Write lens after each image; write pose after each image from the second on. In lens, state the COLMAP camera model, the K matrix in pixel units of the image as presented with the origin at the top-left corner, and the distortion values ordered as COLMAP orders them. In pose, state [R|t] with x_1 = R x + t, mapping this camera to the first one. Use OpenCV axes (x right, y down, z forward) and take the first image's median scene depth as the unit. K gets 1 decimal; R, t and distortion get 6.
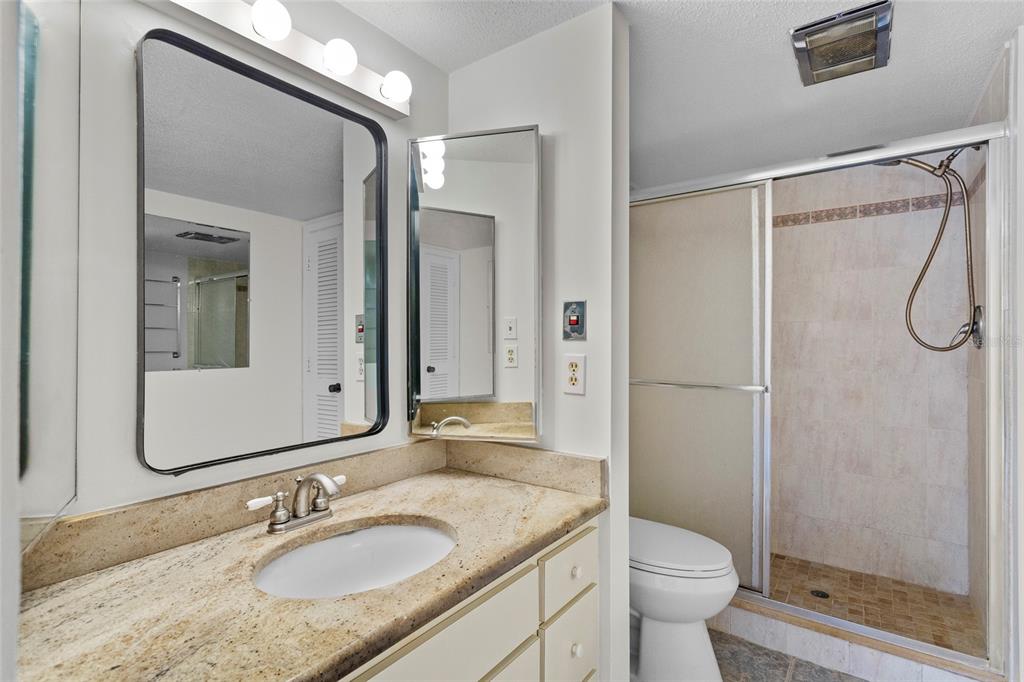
lens RADIAL K [[483.8, 0, 512.6], [0, 483.8, 342.2], [0, 0, 1]] dist [0.010555, -0.000040]
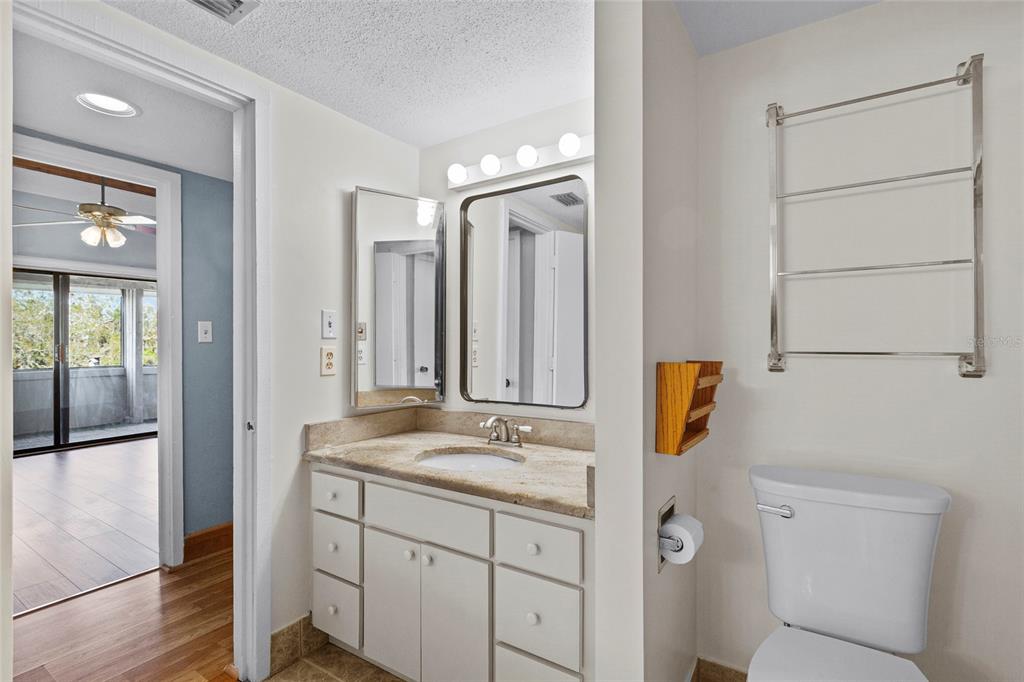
lens RADIAL K [[483.8, 0, 514.7], [0, 483.8, 345.5], [0, 0, 1]] dist [0.010555, -0.000040]
pose [[0.052252, 0.004134, -0.998625, 1.254321], [0.008062, 0.999957, 0.004561, 0.011587], [0.998601, -0.008289, 0.052216, 0.931988]]
